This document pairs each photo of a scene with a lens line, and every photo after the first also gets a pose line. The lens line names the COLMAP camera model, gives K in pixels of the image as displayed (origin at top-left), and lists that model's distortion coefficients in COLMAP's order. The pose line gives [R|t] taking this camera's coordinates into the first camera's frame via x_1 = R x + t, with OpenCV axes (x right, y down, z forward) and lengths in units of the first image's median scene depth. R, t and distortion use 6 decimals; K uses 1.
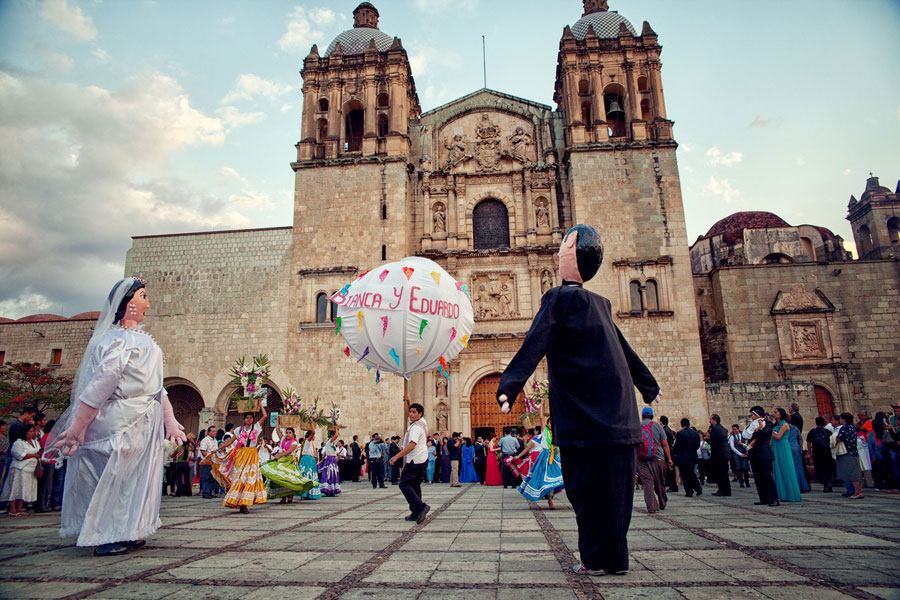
lens RADIAL K [[612.6, 0, 450.0], [0, 612.6, 300.0], [0, 0, 1]] dist [-0.103385, 0.004085]
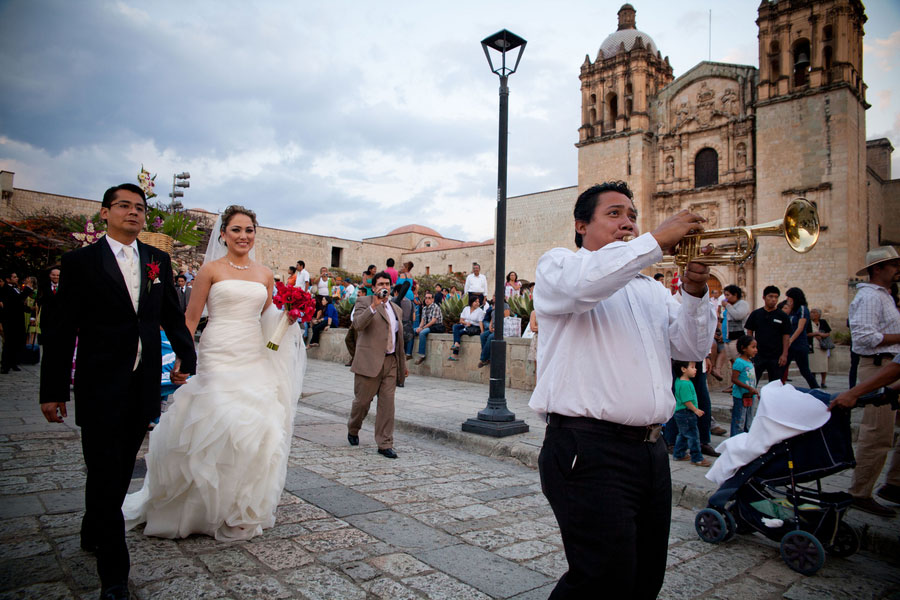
lens RADIAL K [[612.6, 0, 450.0], [0, 612.6, 300.0], [0, 0, 1]] dist [-0.103385, 0.004085]
pose [[0.751410, 0.009142, -0.659773, 0.533703], [0.118986, 0.981635, 0.149113, -0.100089], [0.649019, -0.190549, 0.736522, -0.447119]]
